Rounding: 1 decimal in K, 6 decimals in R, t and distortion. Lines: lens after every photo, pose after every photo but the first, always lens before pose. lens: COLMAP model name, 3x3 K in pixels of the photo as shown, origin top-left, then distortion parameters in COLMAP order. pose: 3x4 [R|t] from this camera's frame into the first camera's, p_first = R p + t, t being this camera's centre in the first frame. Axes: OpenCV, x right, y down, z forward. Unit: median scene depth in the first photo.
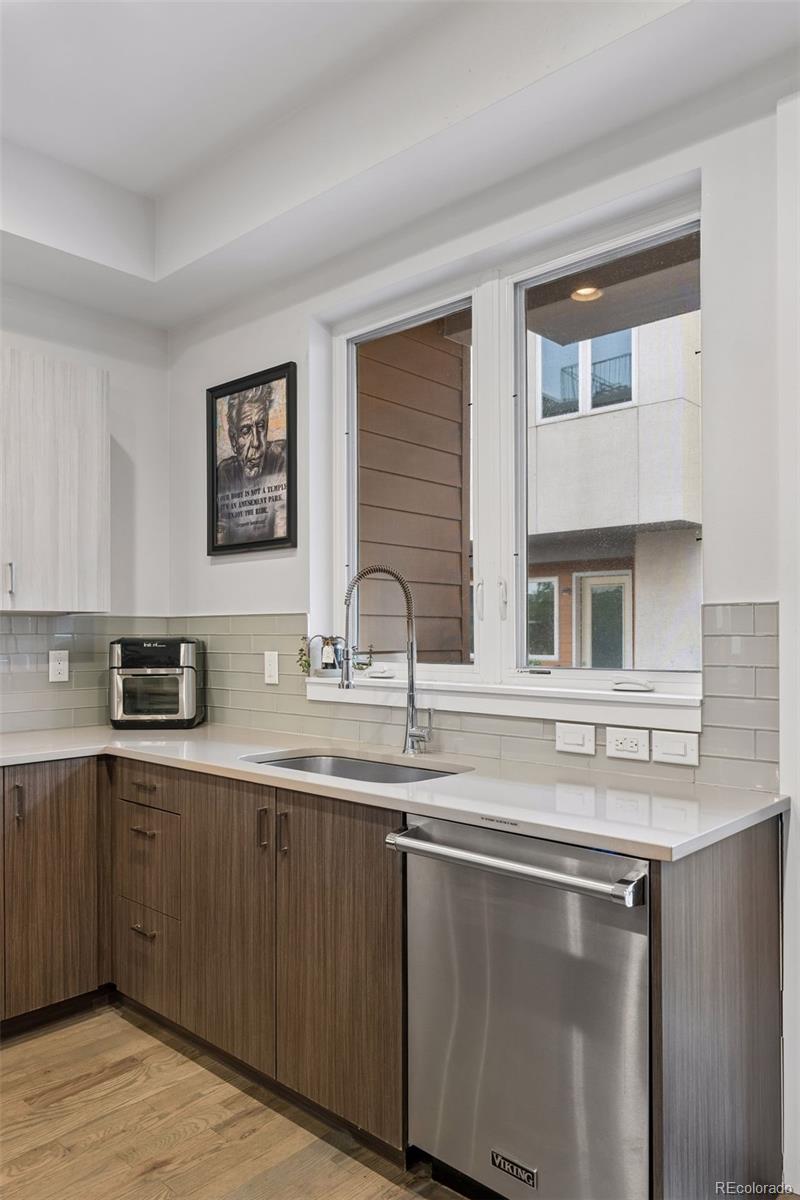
lens RADIAL K [[837.6, 0, 403.6], [0, 837.6, 633.7], [0, 0, 1]] dist [-0.003703, -0.003305]
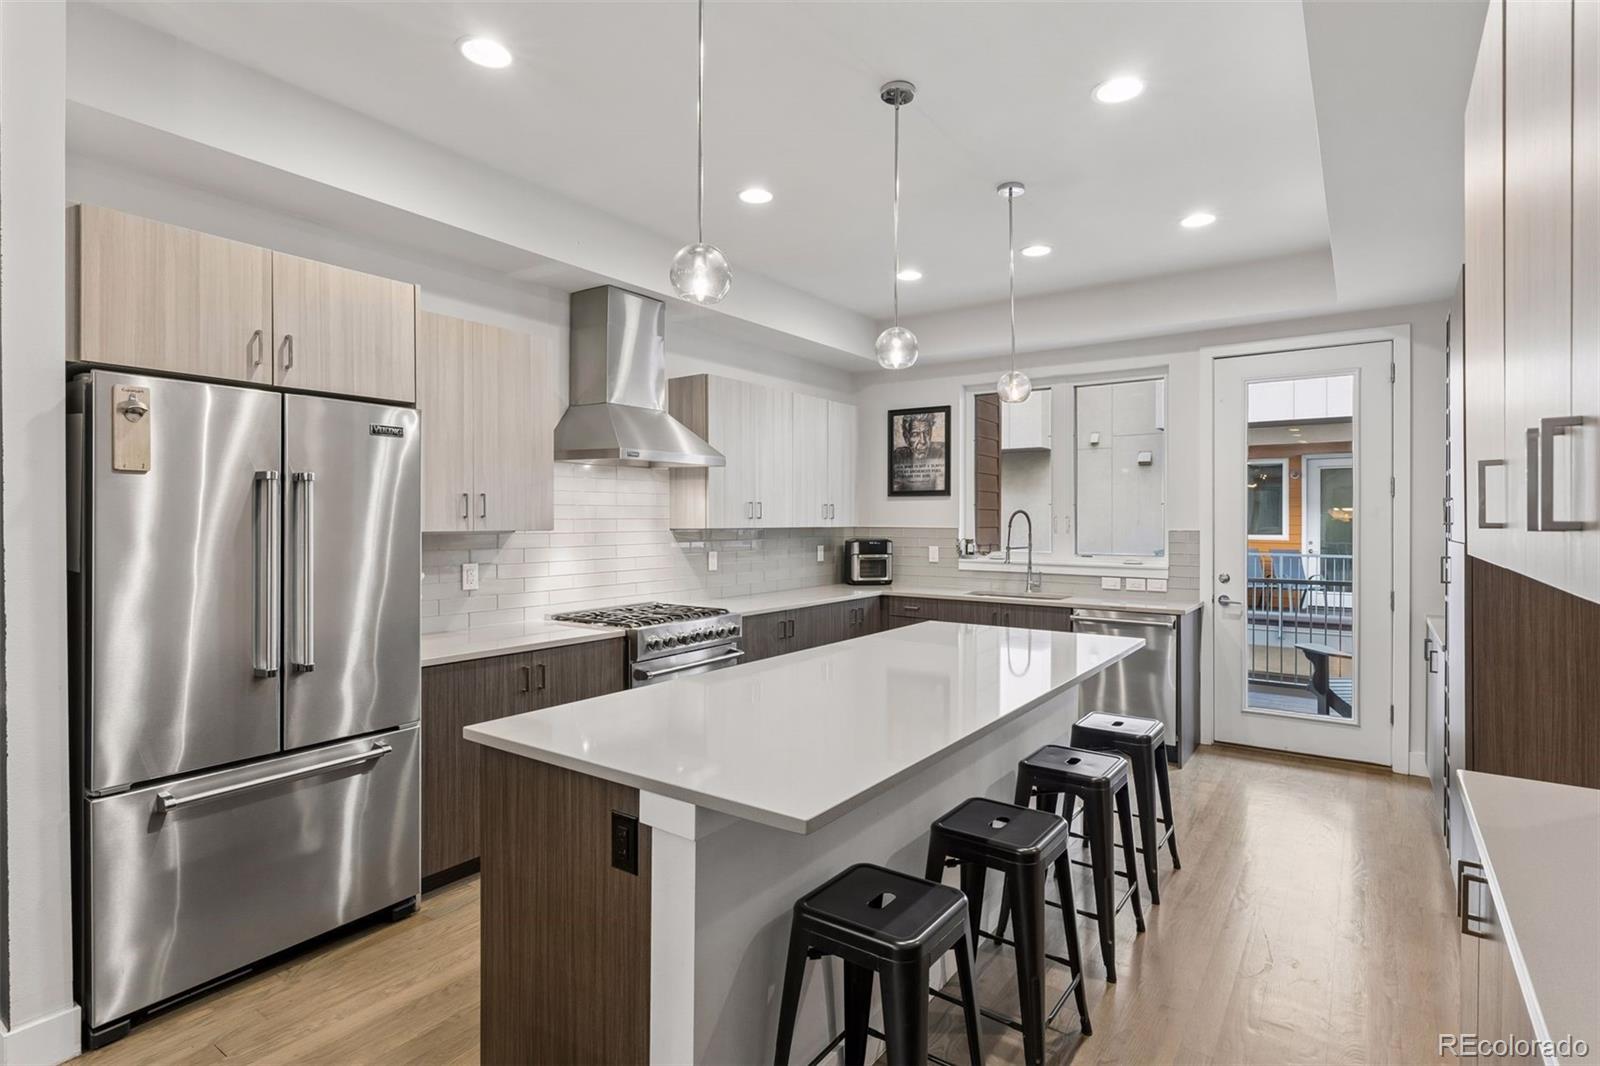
lens RADIAL K [[796.0, 0, 809.0], [0, 796.0, 524.2], [0, 0, 1]] dist [-0.000701, -0.000451]
pose [[0.992241, 0.002337, 0.124305, -0.690744], [-0.003309, 0.999966, 0.007617, -0.045225], [-0.124283, -0.007970, 0.992215, -0.862120]]
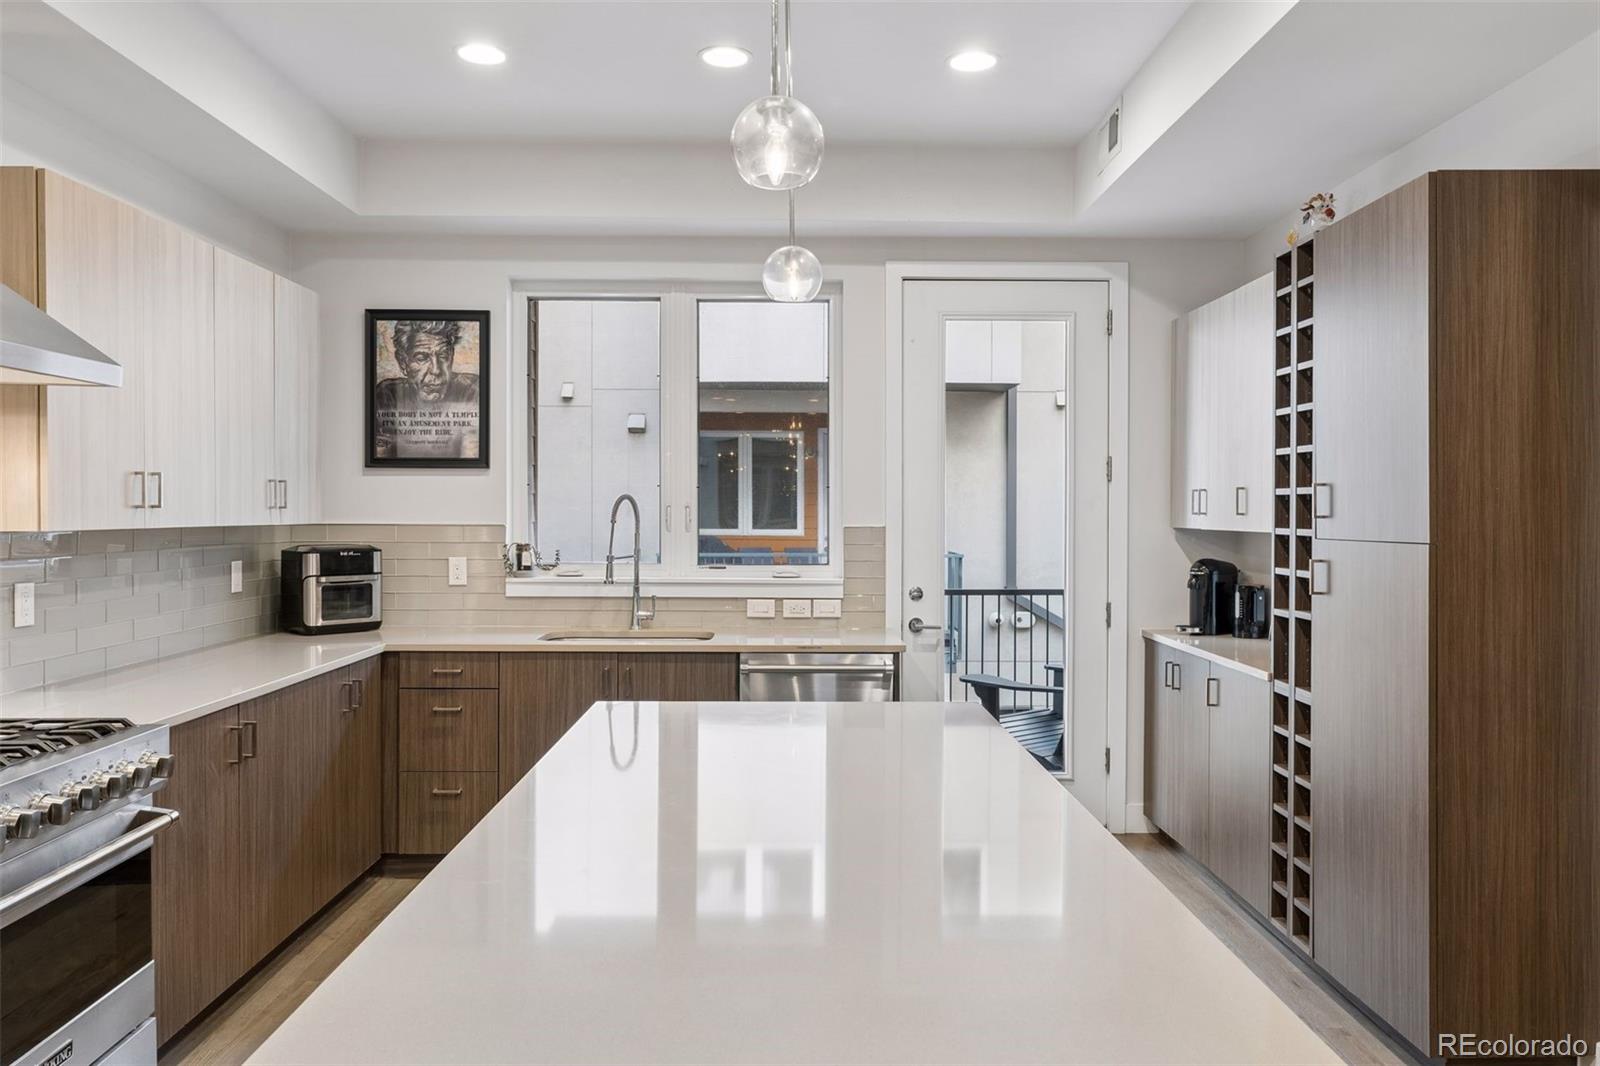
lens RADIAL K [[1132.5, 0, 807.8], [0, 1132.5, 519.0], [0, 0, 1]] dist [-0.001129, -0.000201]
pose [[0.725741, -0.002406, 0.687964, -0.868947], [-0.004756, 0.999952, 0.008515, -0.045799], [-0.687951, -0.009451, 0.725695, -0.447129]]
